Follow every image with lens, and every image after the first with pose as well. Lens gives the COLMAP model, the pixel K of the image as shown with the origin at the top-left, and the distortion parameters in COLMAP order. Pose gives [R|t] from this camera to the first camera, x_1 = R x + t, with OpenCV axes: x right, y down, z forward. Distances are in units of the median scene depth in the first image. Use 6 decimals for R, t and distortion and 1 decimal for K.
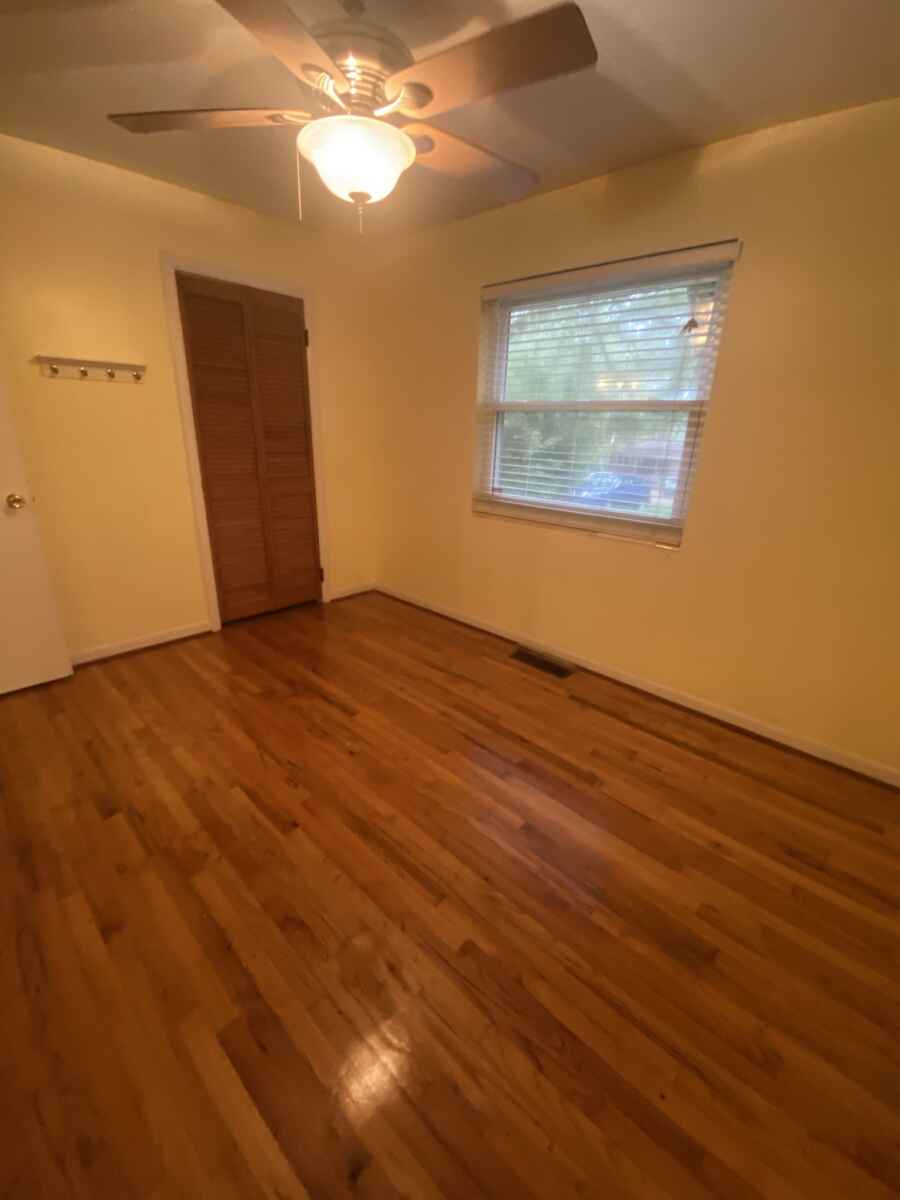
lens RADIAL K [[487.5, 0, 452.8], [0, 487.5, 597.1], [0, 0, 1]] dist [0.050445, -0.036981]
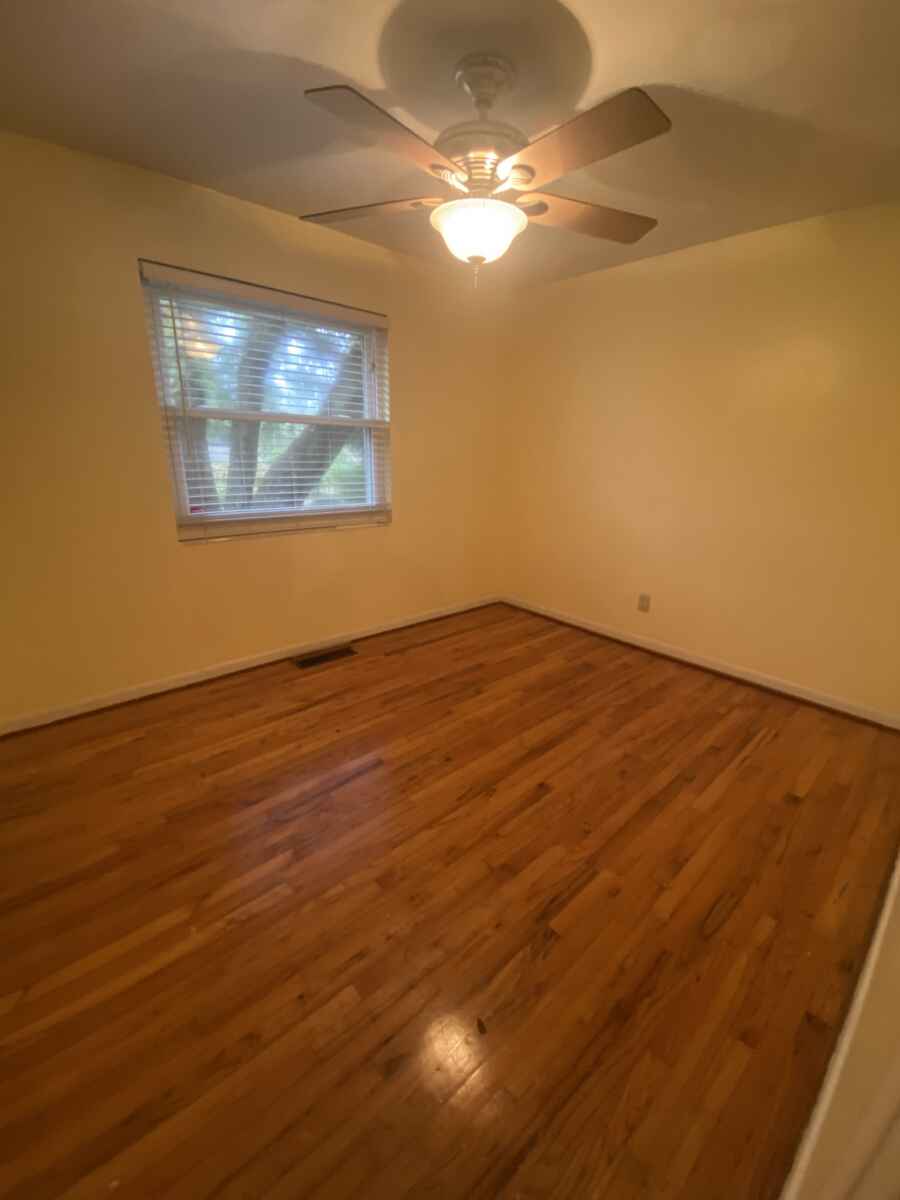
lens RADIAL K [[485.8, 0, 450.2], [0, 485.8, 601.7], [0, 0, 1]] dist [0.064394, -0.036588]
pose [[0.086808, -0.329979, 0.939988, -0.920120], [0.303538, 0.907447, 0.290524, -0.245469], [-0.948857, 0.260103, 0.178935, 0.622005]]
